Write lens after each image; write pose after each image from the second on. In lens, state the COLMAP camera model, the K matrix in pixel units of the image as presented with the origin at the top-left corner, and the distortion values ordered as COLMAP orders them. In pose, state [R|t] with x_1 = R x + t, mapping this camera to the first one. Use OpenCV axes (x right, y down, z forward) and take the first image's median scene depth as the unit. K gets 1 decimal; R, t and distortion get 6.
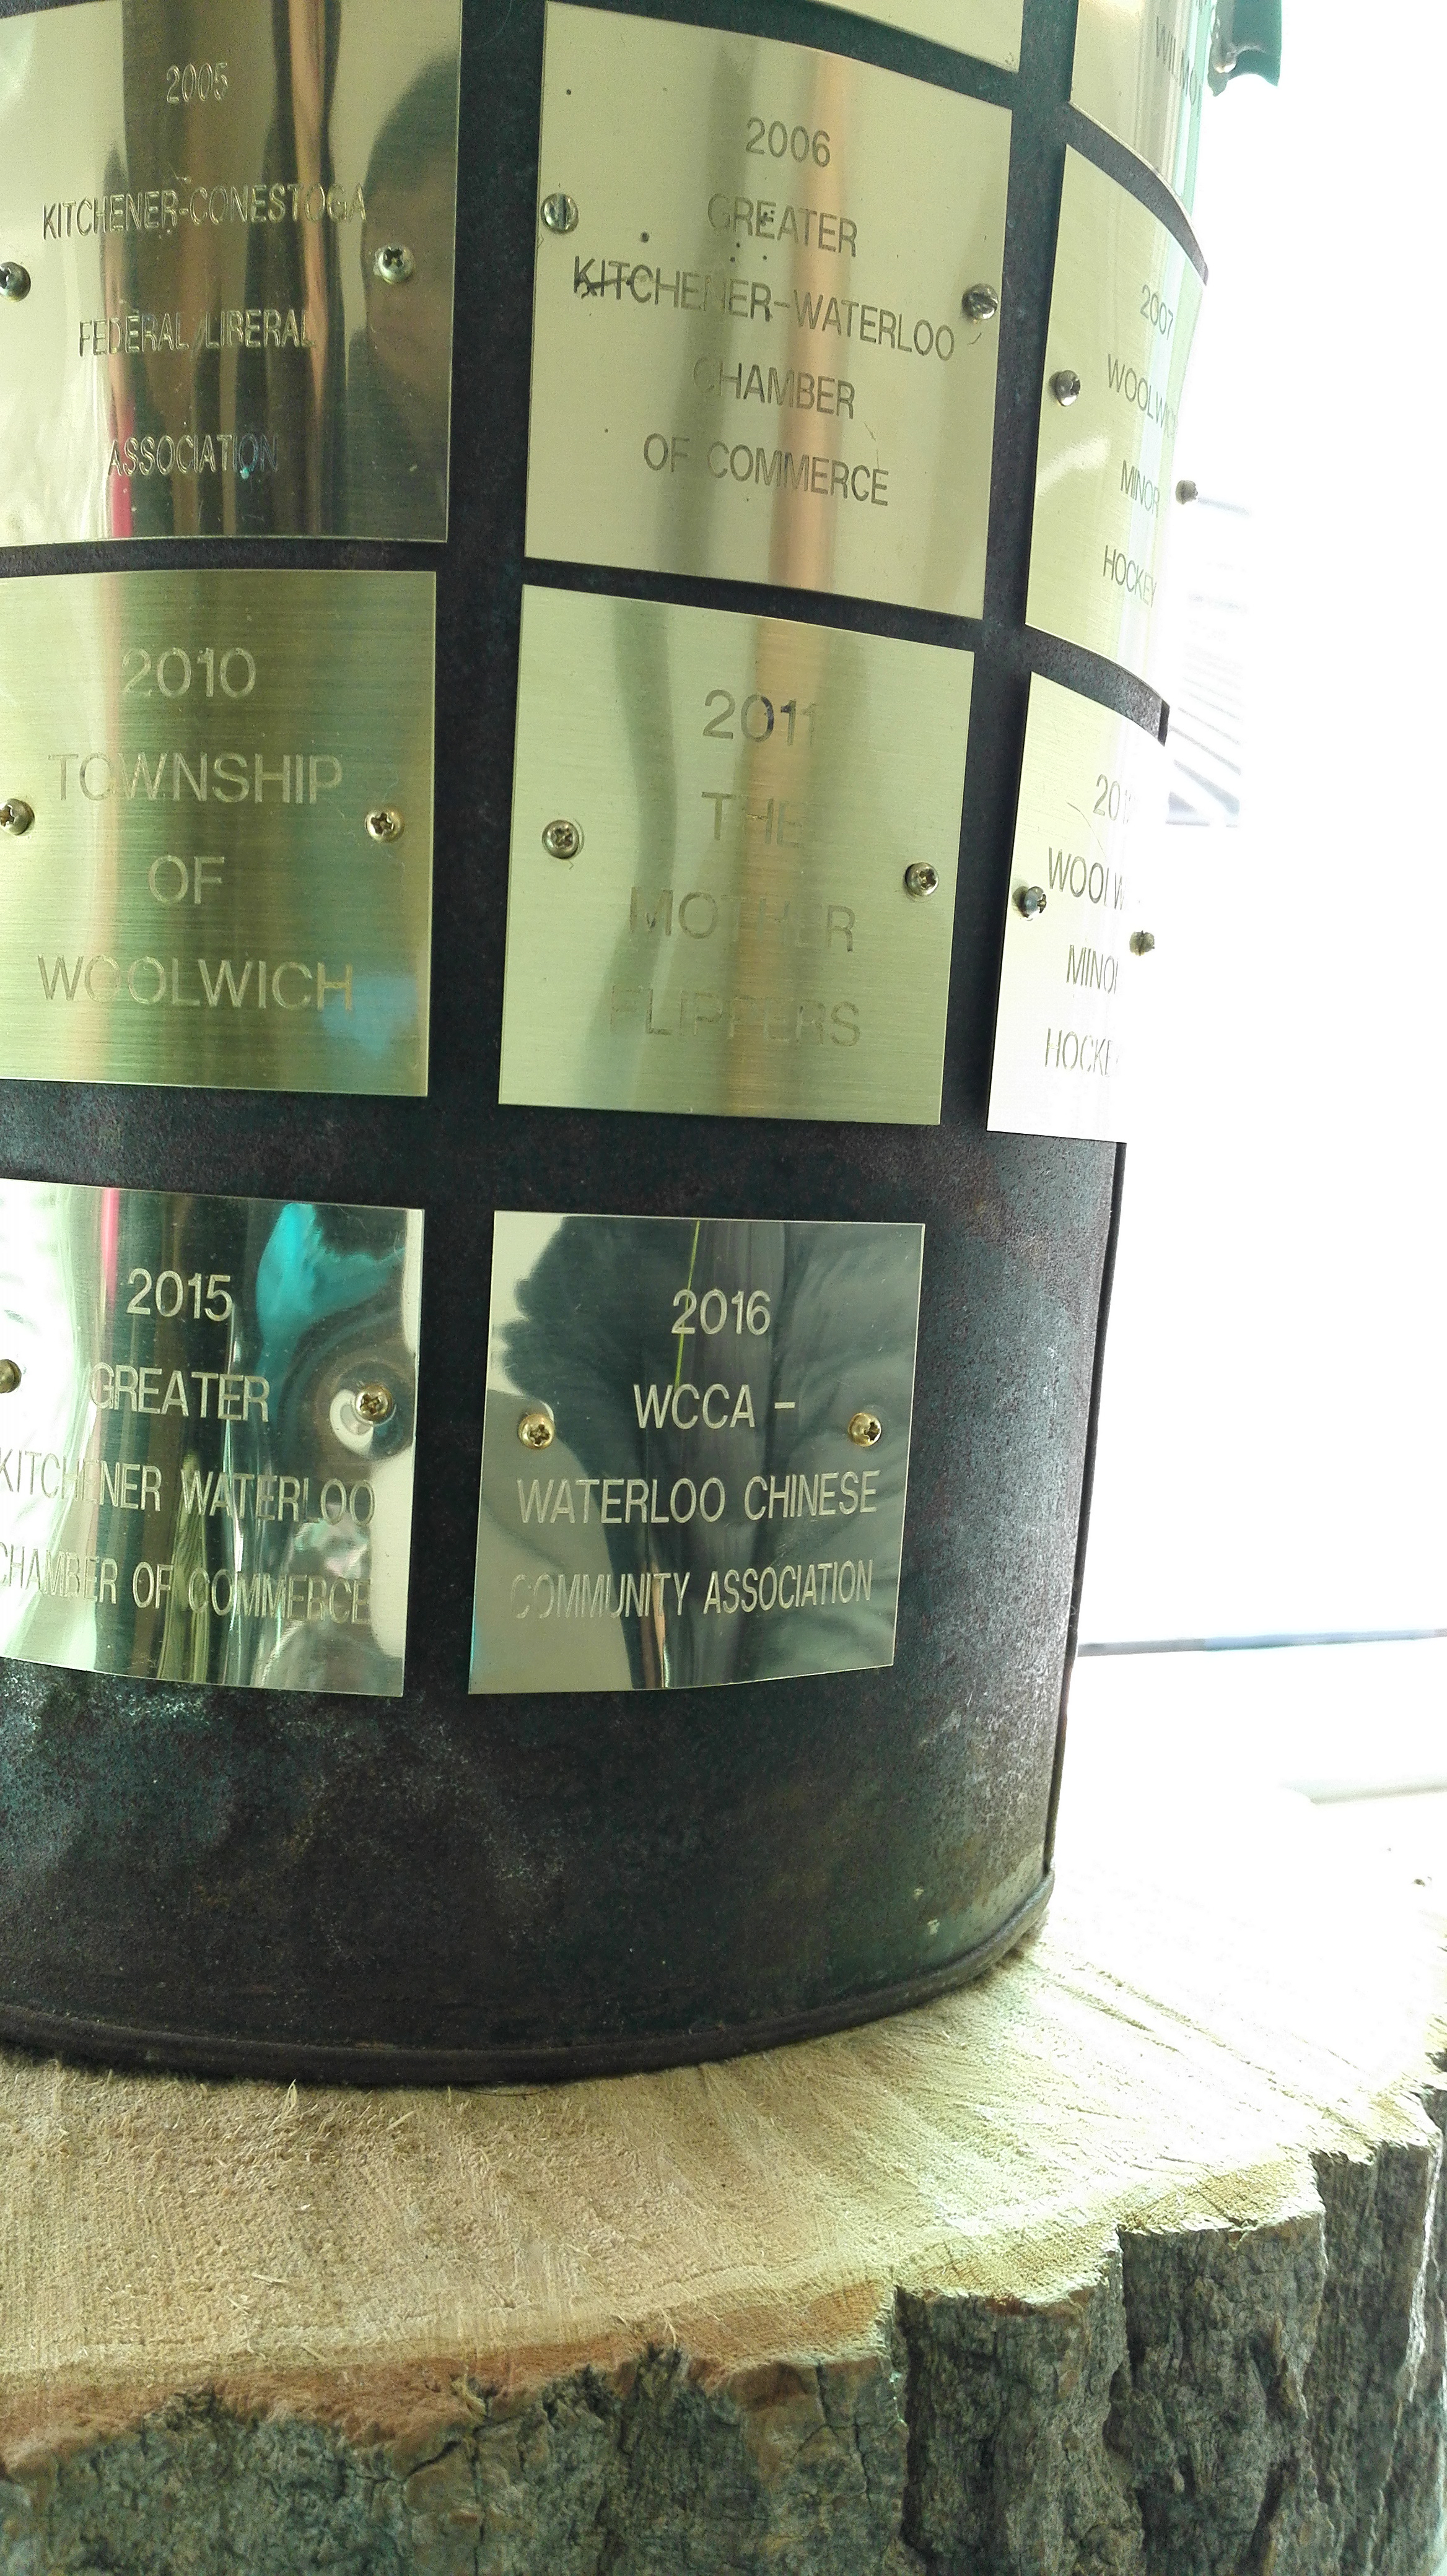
lens RADIAL K [[2120.0, 0, 720.5], [0, 2120.0, 1296.4], [0, 0, 1]] dist [0.059360, -0.030294]
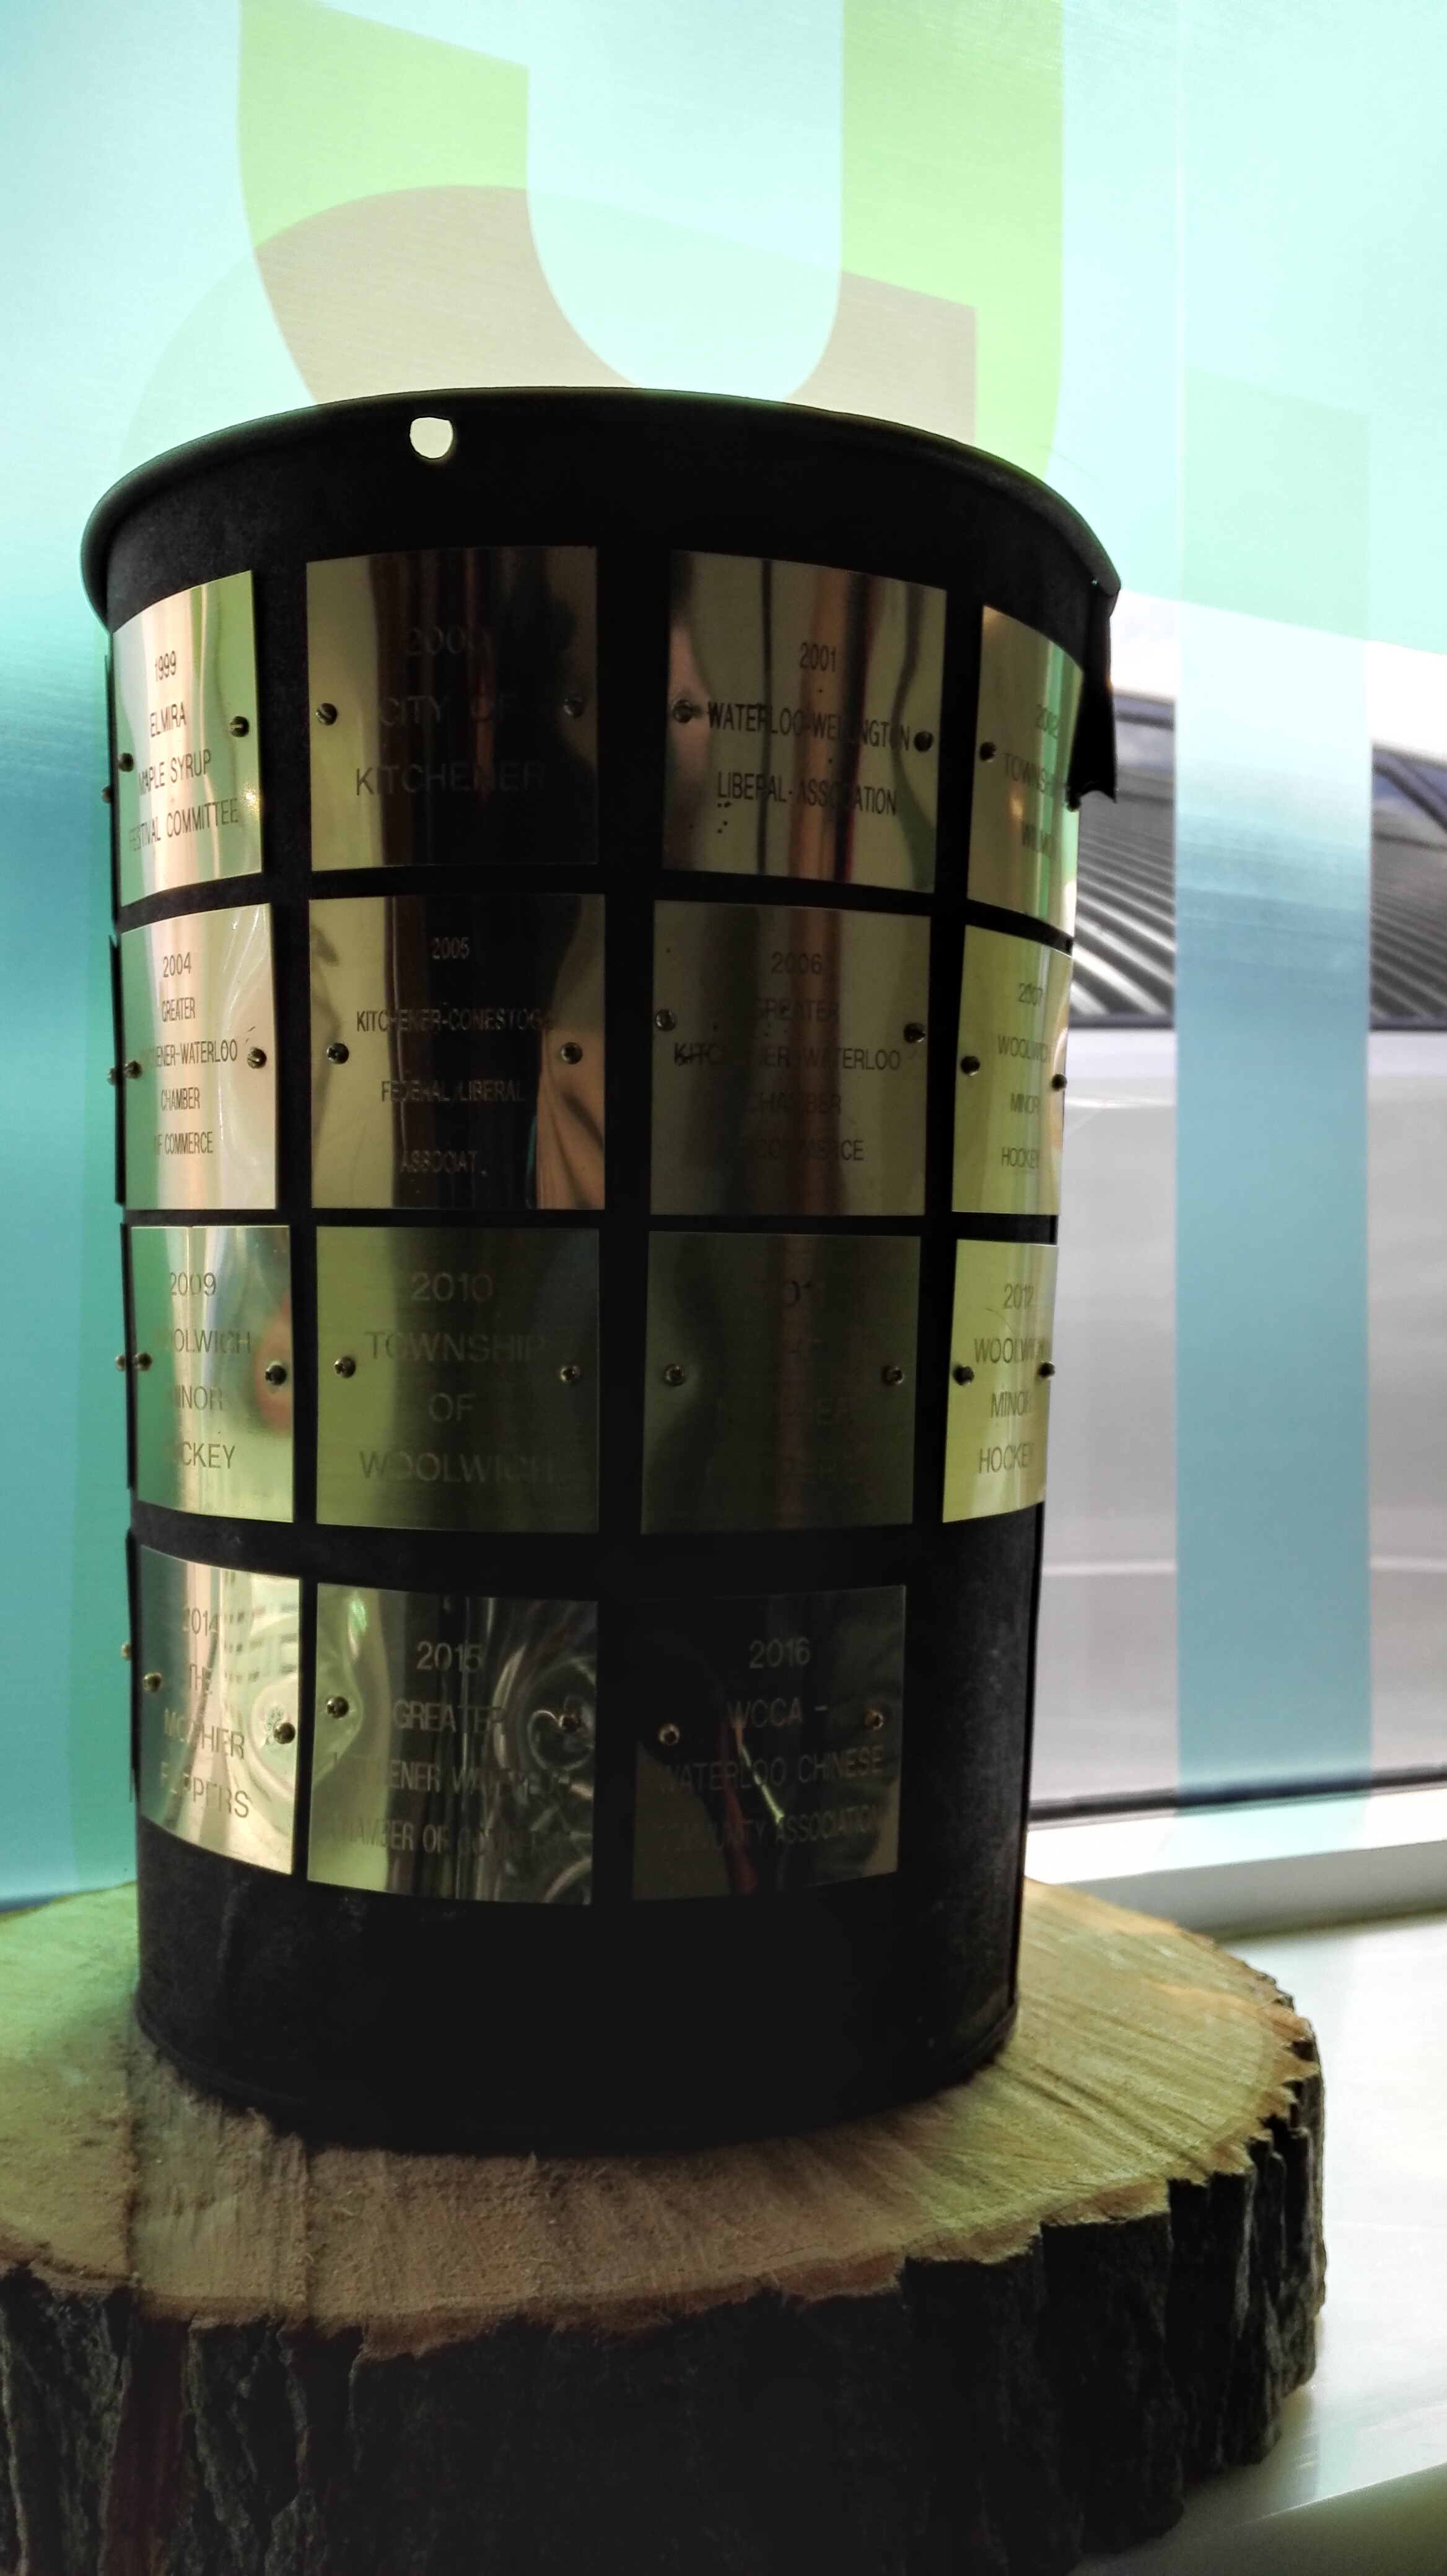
lens RADIAL K [[2120.0, 0, 728.0], [0, 2120.0, 1268.1], [0, 0, 1]] dist [0.059360, -0.030294]
pose [[0.999419, -0.032989, -0.008577, -0.016473], [0.032306, 0.997003, -0.070299, -0.181042], [0.010871, 0.069981, 0.997489, -0.664751]]
